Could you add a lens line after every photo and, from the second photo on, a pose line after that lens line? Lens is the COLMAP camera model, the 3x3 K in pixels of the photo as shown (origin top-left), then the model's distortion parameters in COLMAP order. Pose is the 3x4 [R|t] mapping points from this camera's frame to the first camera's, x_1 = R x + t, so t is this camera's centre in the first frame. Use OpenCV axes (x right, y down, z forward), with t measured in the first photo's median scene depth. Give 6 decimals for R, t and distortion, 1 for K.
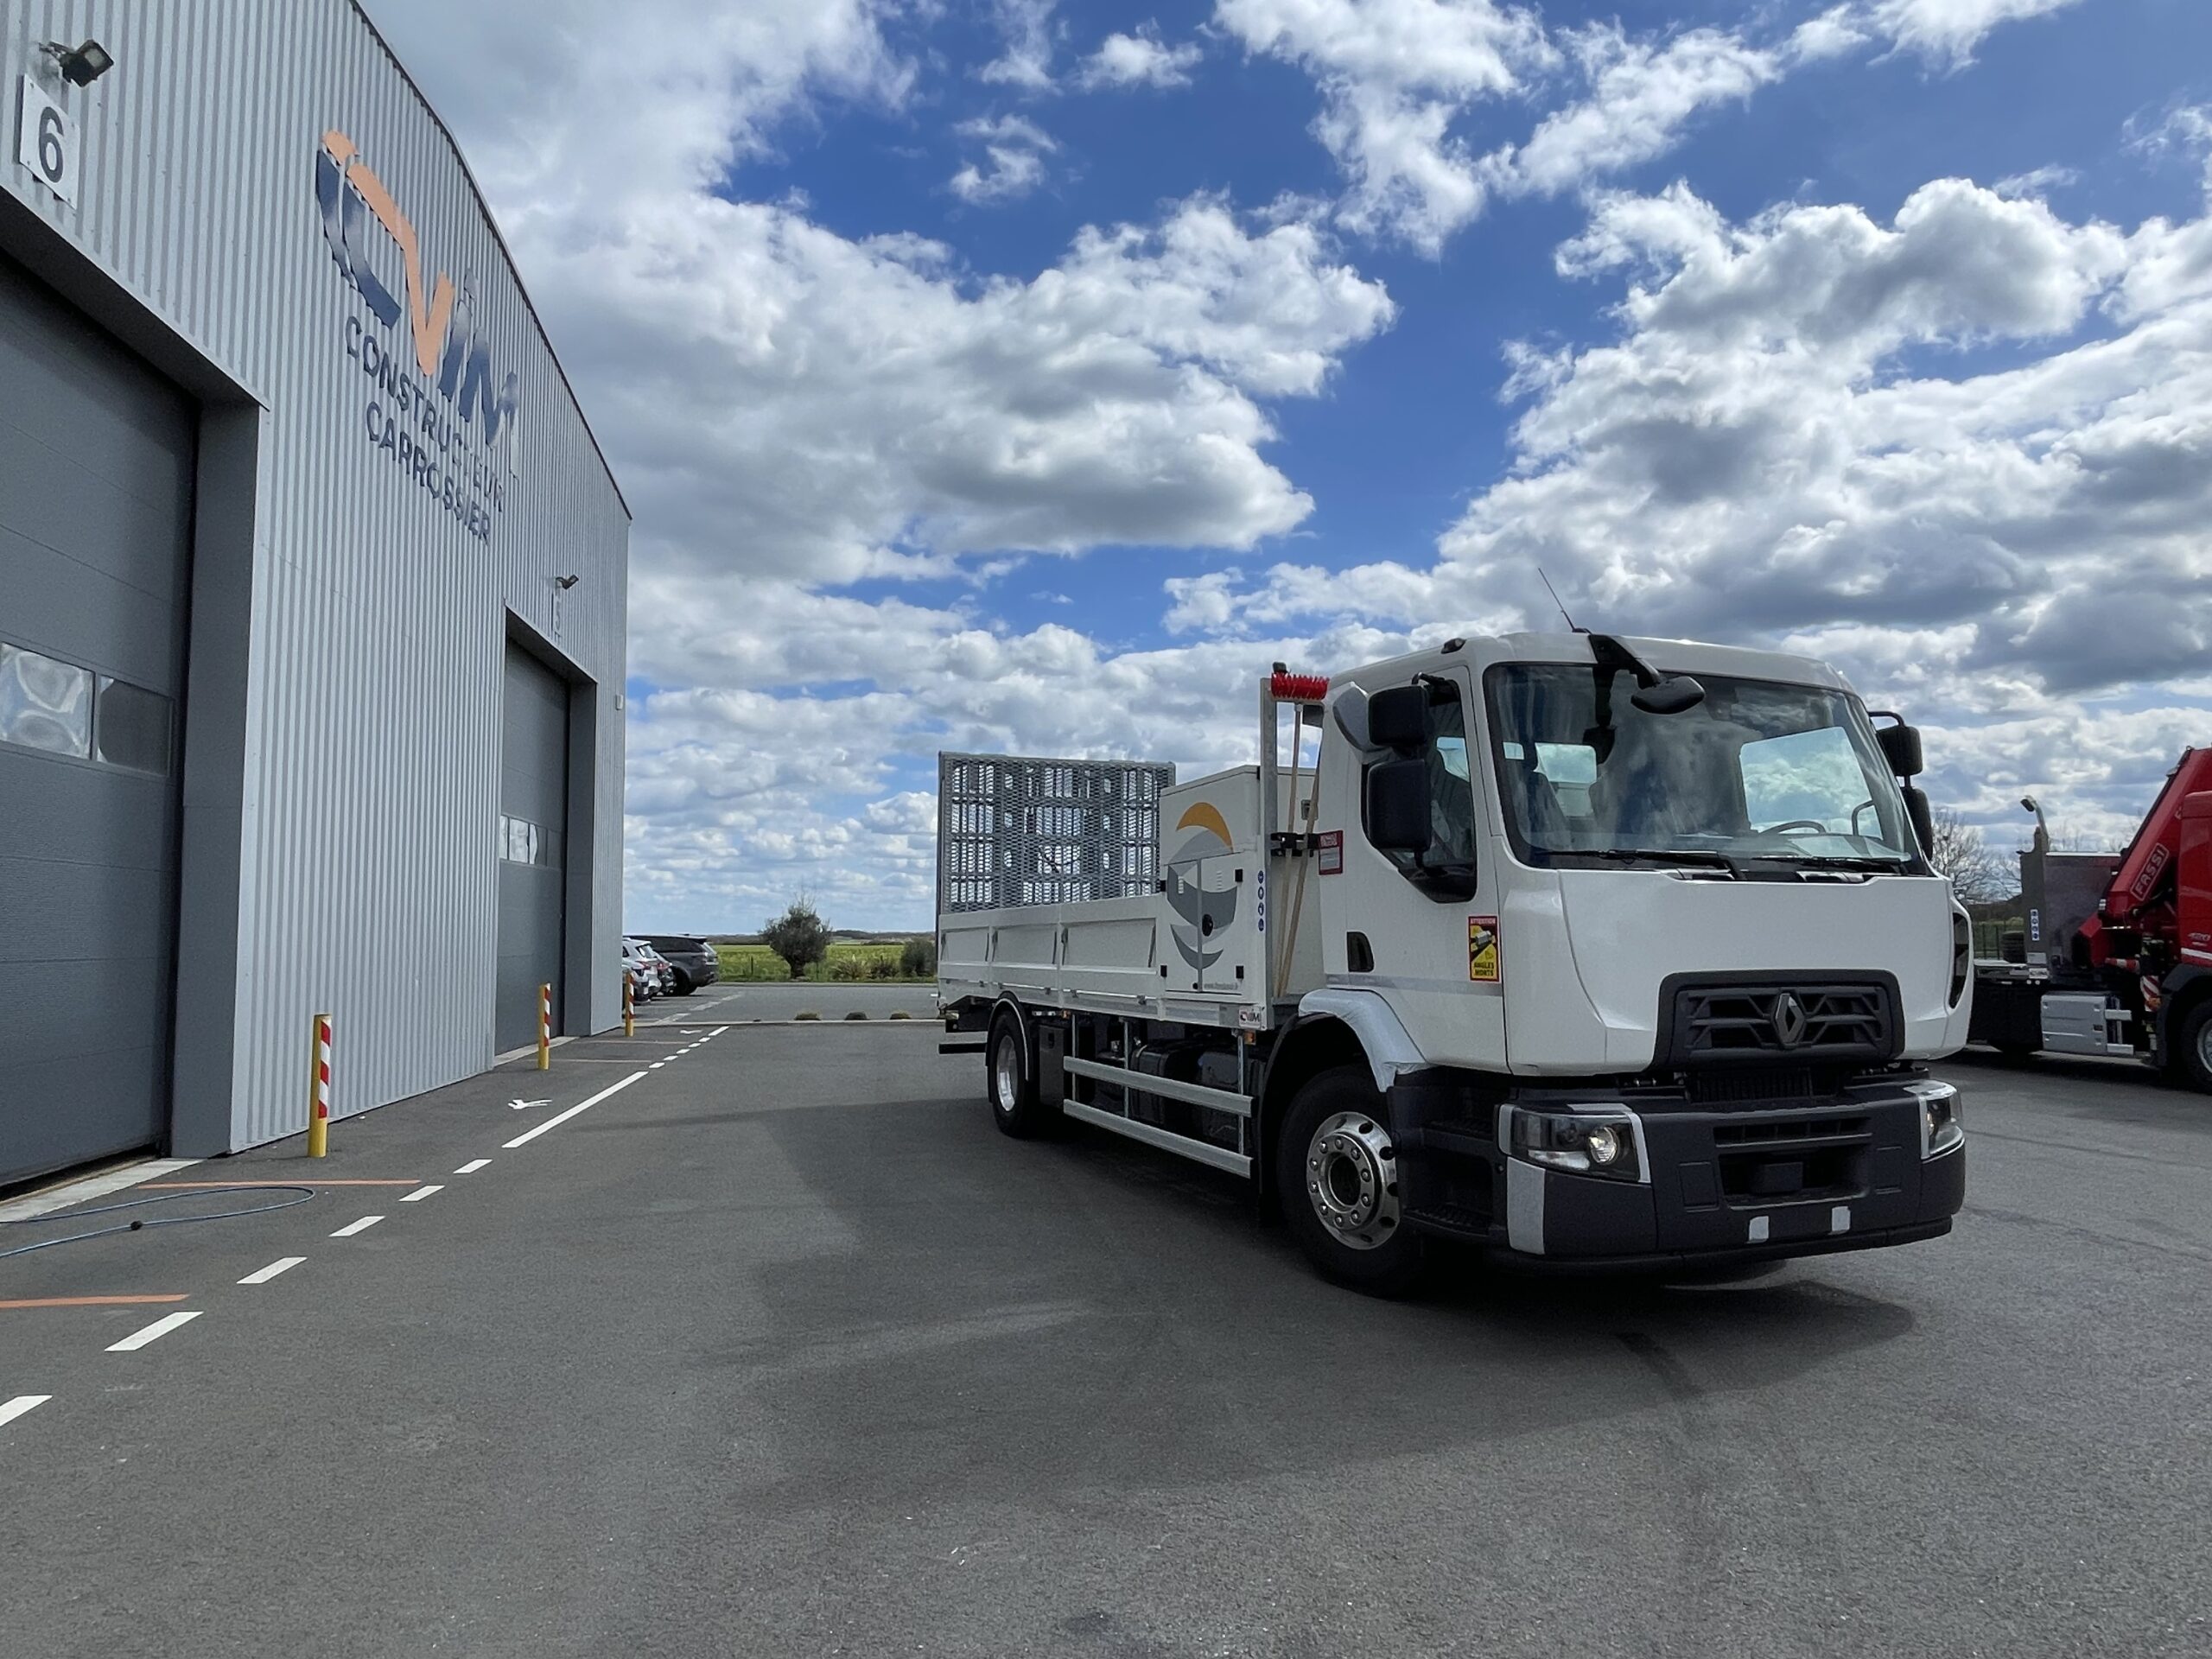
lens RADIAL K [[1325.0, 0, 1104.9], [0, 1325.0, 844.0], [0, 0, 1]] dist [-0.014313, 0.004596]
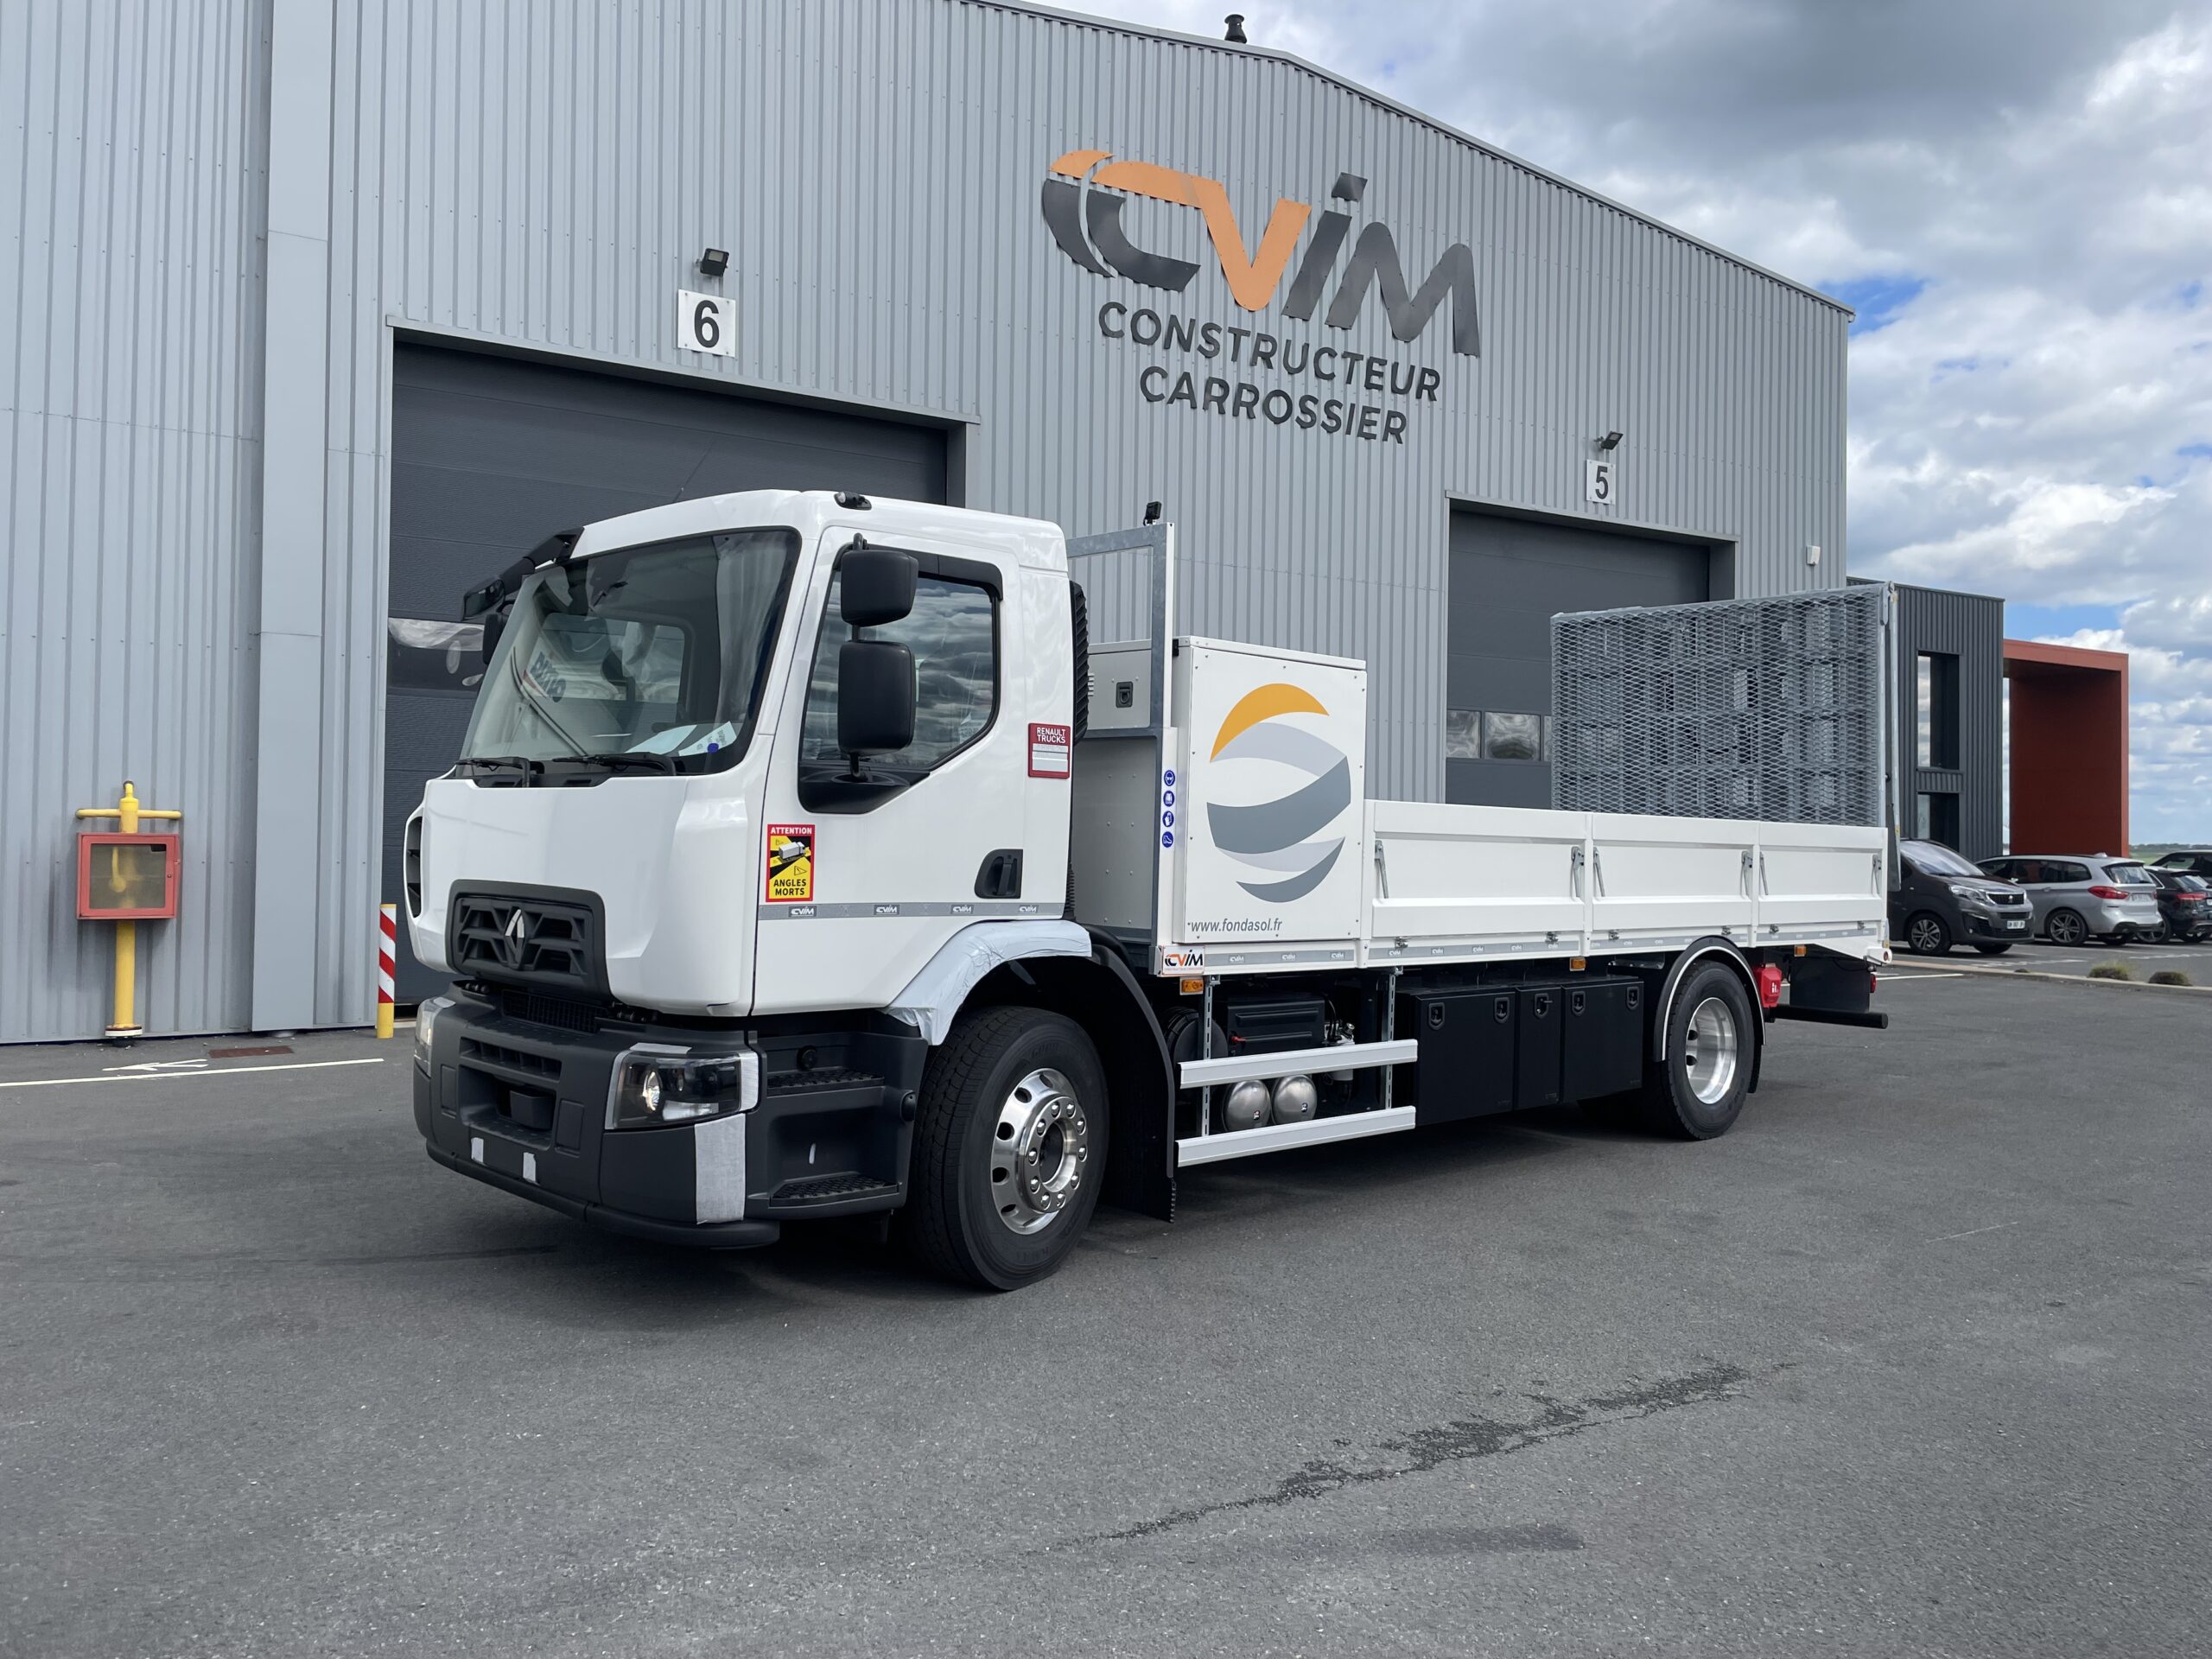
lens RADIAL K [[1683.5, 0, 1115.8], [0, 1683.5, 819.4], [0, 0, 1]] dist [0.074862, -0.093102]
pose [[0.392025, -0.008997, -0.919910, 0.568194], [0.056034, 0.998329, 0.014116, 0.018082], [0.918246, -0.057080, 0.391874, 0.300001]]
